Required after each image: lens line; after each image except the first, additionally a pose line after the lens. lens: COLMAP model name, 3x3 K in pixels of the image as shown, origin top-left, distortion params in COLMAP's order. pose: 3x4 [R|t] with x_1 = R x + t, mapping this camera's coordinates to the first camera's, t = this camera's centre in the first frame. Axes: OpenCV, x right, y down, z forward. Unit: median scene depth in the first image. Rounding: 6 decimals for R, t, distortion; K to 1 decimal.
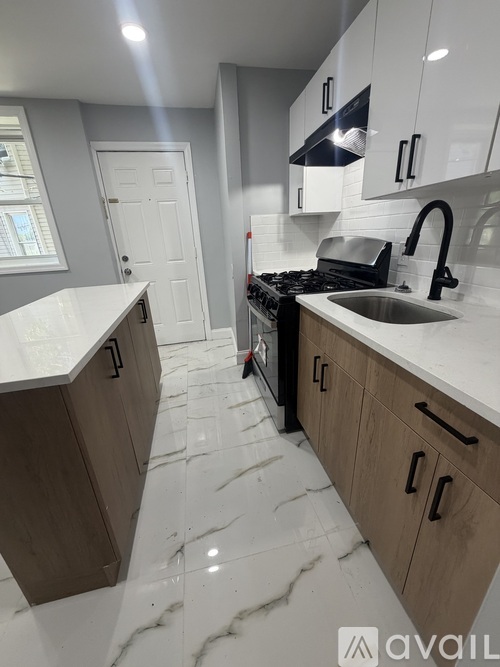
lens RADIAL K [[267.0, 0, 248.7], [0, 267.0, 332.9], [0, 0, 1]] dist [0.001068, 0.000319]
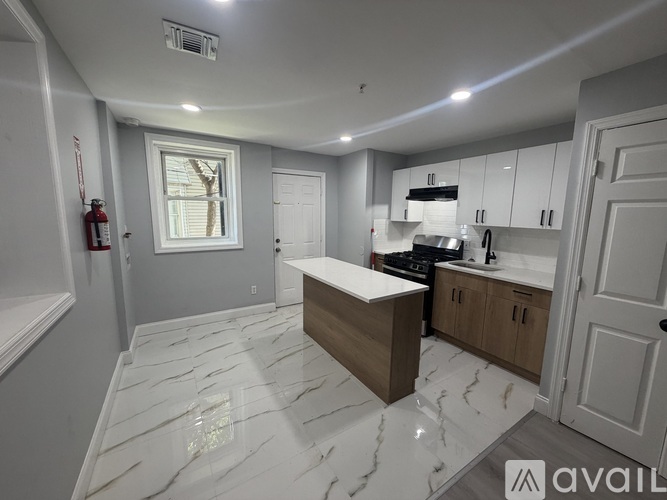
lens RADIAL K [[267.0, 0, 334.8], [0, 267.0, 251.0], [0, 0, 1]] dist [0.001068, 0.000319]
pose [[0.934800, 0.010795, 0.355011, -0.873468], [0.065494, 0.977158, -0.202170, 0.096230], [-0.349084, 0.212240, 0.912740, -0.467308]]
